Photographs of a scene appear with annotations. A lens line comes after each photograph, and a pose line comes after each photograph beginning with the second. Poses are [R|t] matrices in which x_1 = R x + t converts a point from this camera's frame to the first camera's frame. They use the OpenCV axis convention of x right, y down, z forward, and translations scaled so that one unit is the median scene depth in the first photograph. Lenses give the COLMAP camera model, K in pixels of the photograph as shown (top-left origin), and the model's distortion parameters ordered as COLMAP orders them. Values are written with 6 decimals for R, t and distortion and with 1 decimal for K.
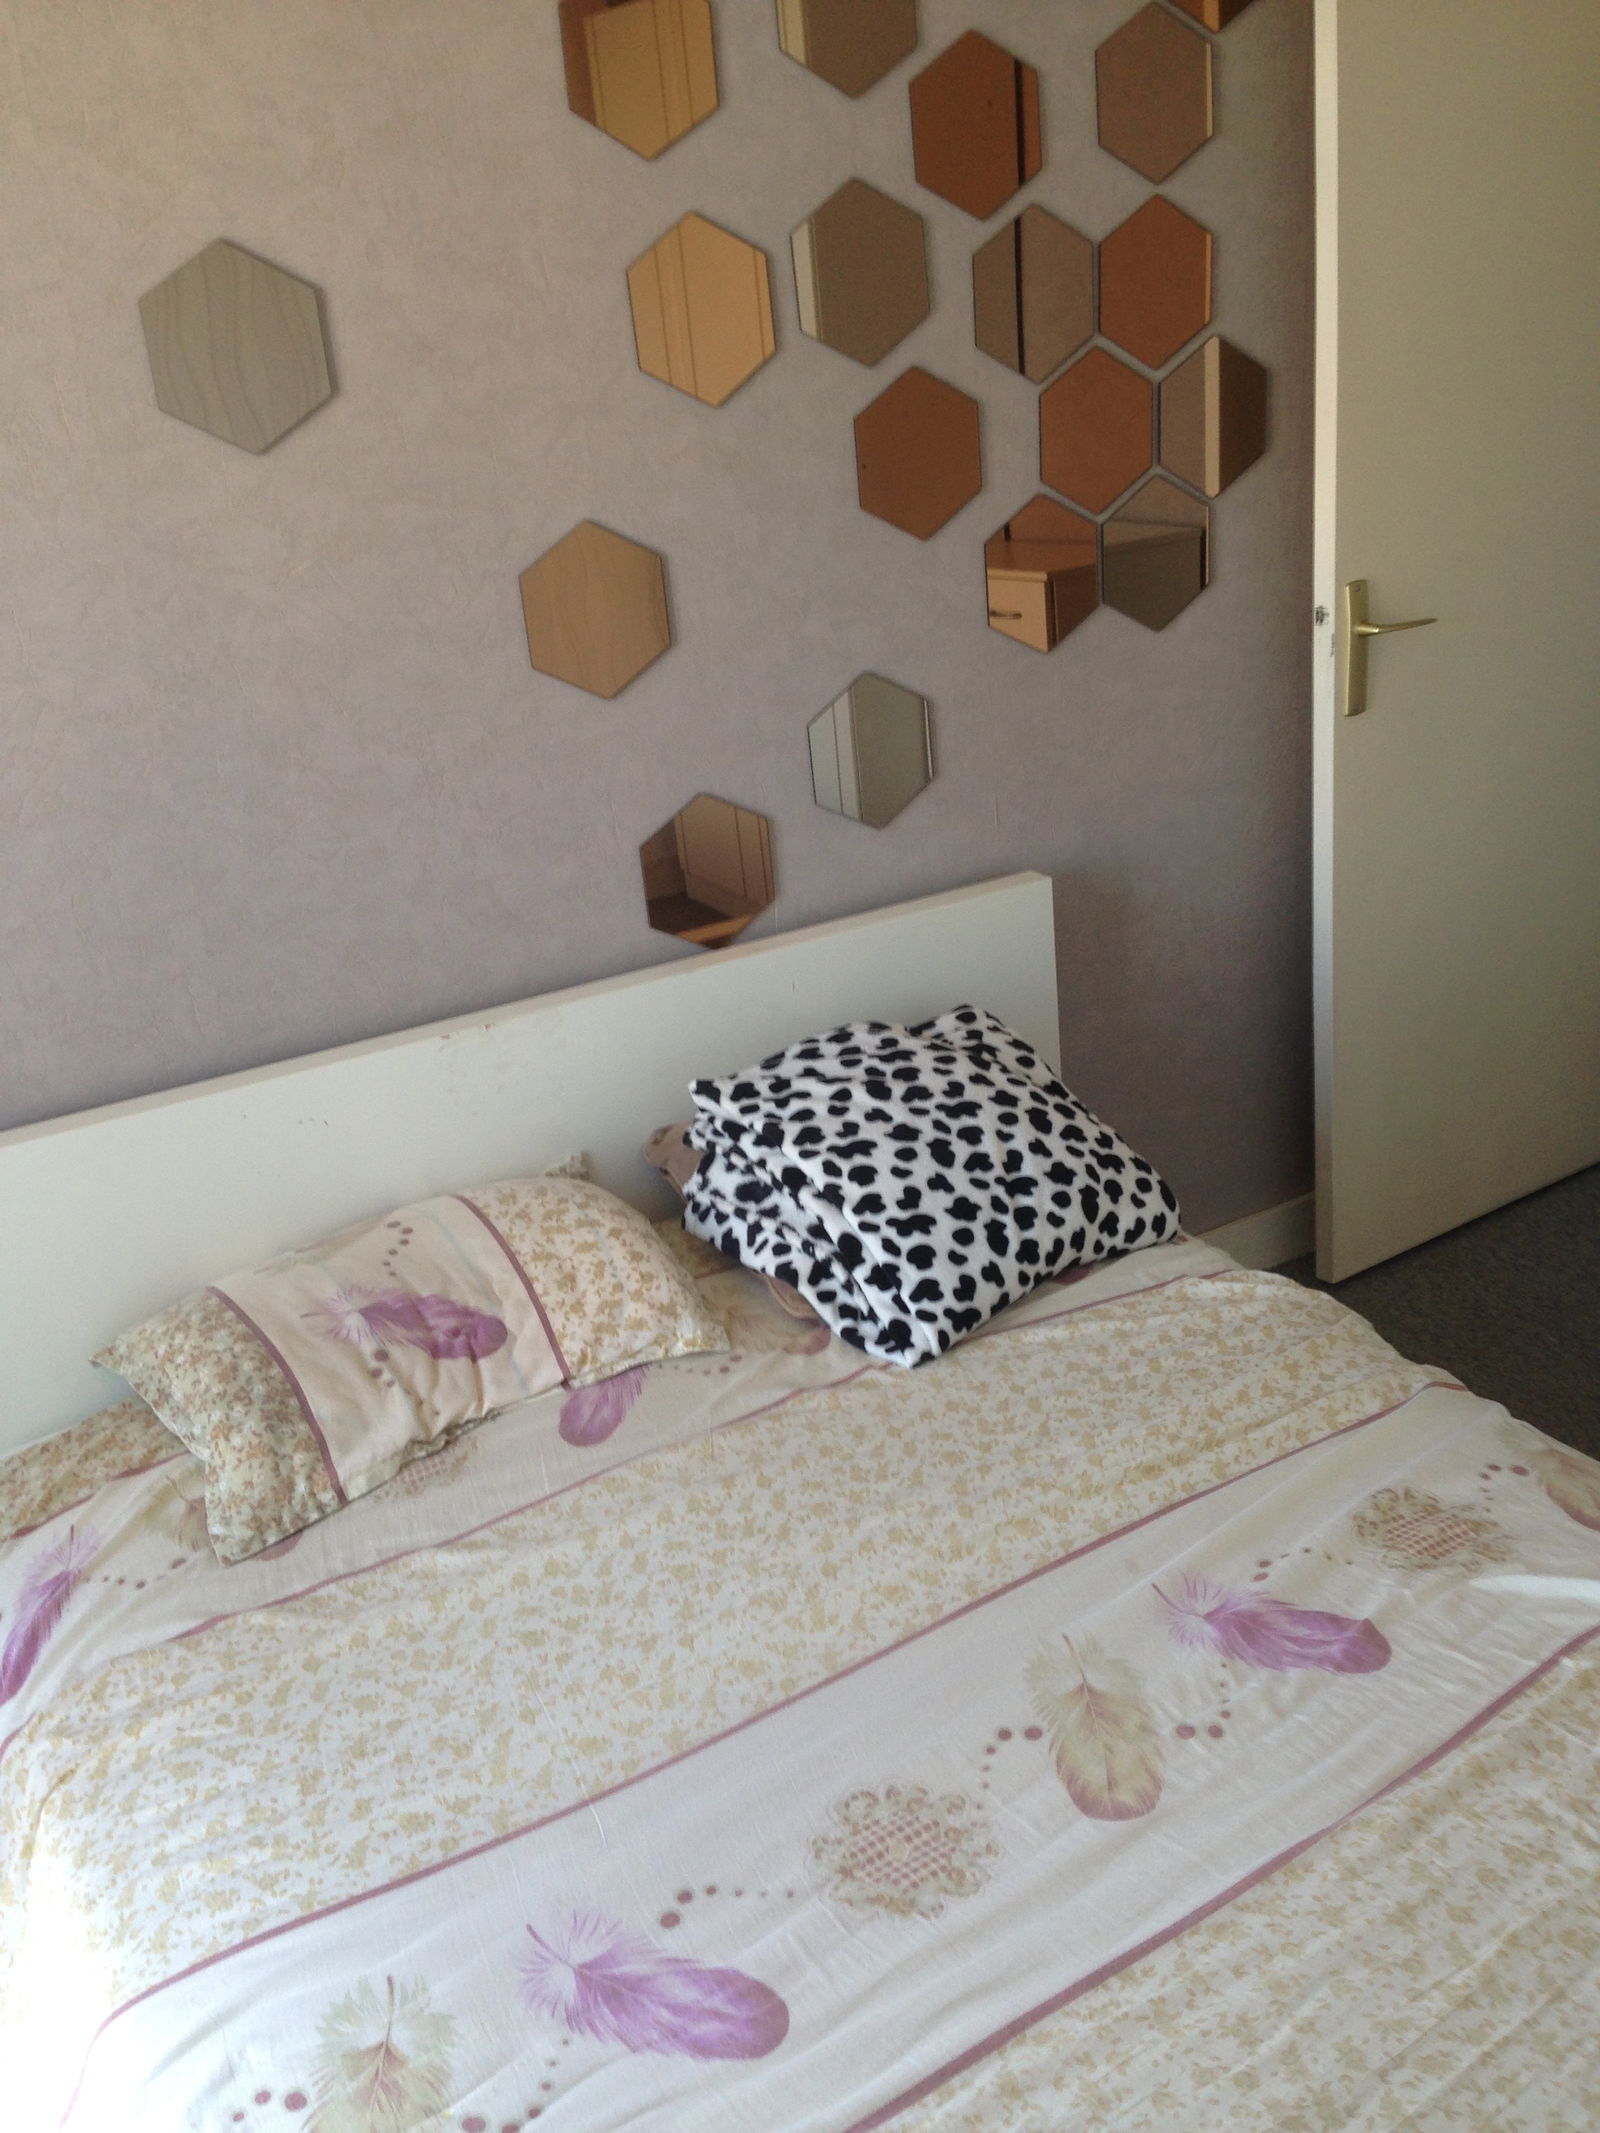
lens RADIAL K [[1996.6, 0, 796.9], [0, 1996.6, 1067.0], [0, 0, 1]] dist [0.020466, 0.000000]
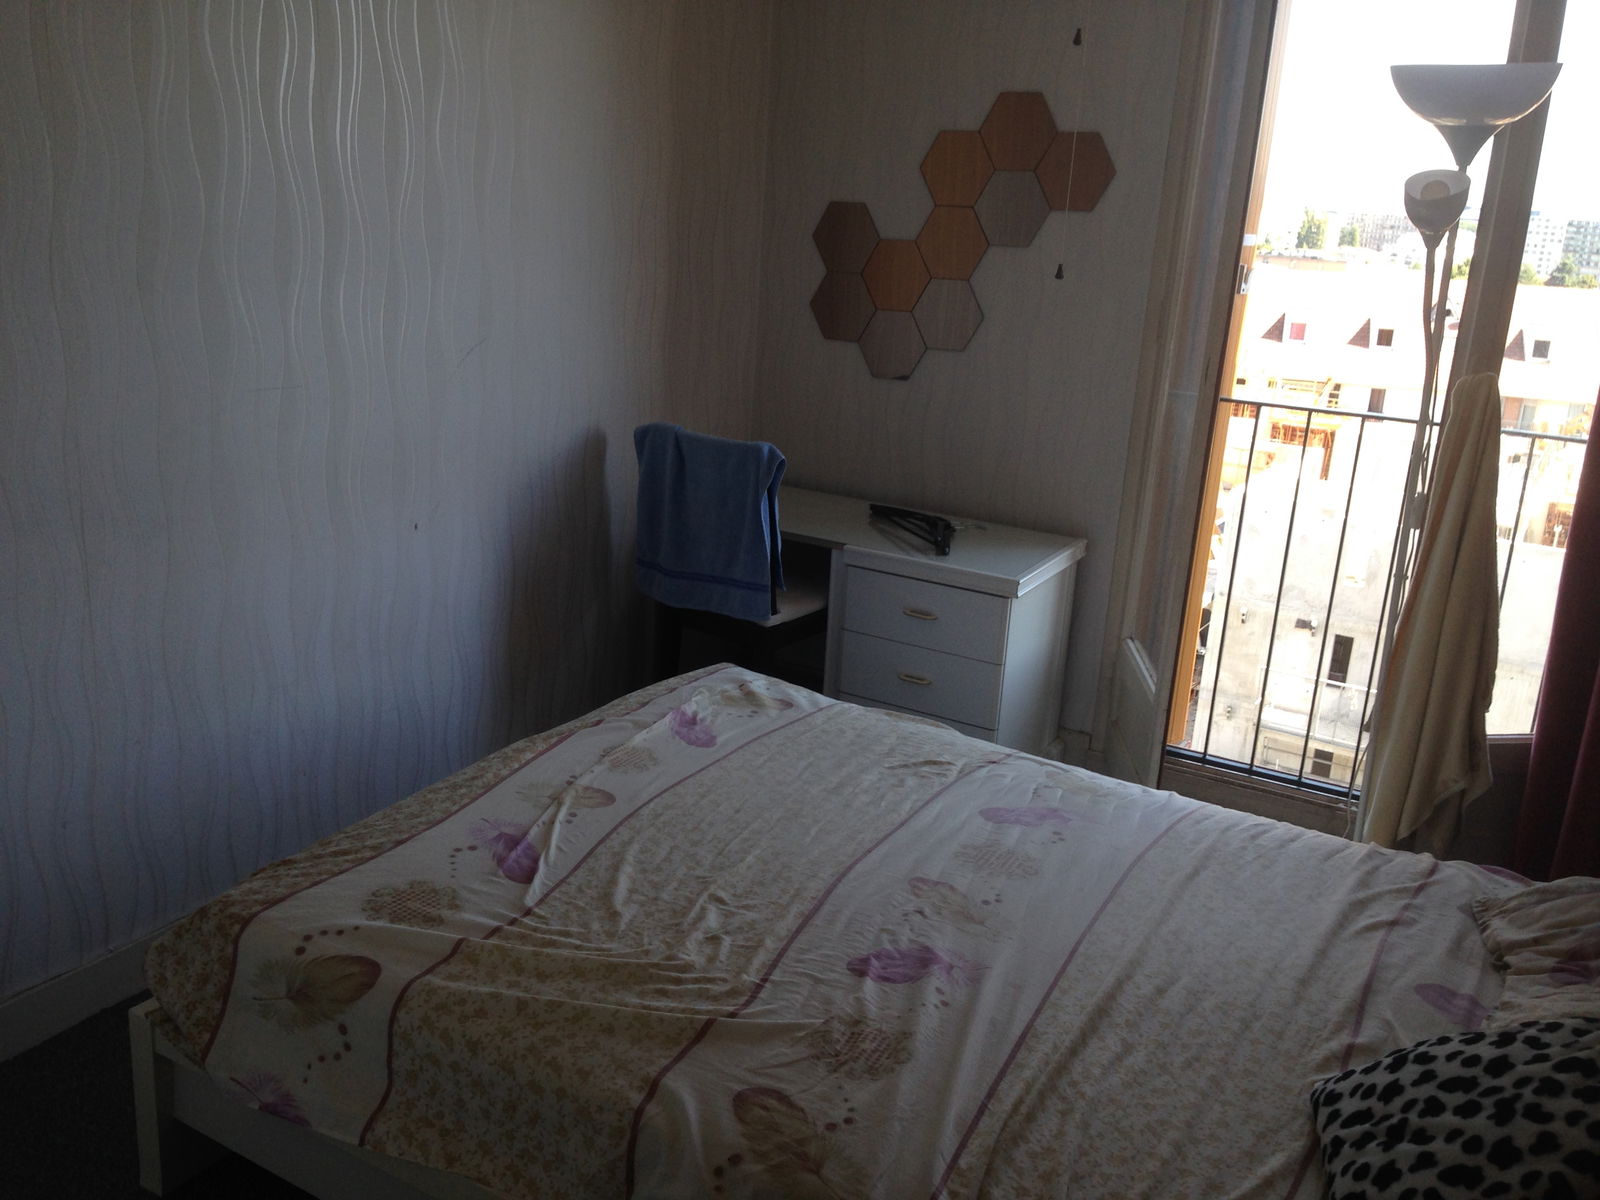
lens RADIAL K [[1497.7, 0, 796.6], [0, 1497.7, 603.9], [0, 0, 1]] dist [0.020466, 0.000000]
pose [[-0.856371, 0.187766, -0.481011, 0.878565], [-0.165823, 0.782196, 0.600560, -0.701630], [0.489010, 0.594065, -0.638714, 1.592067]]
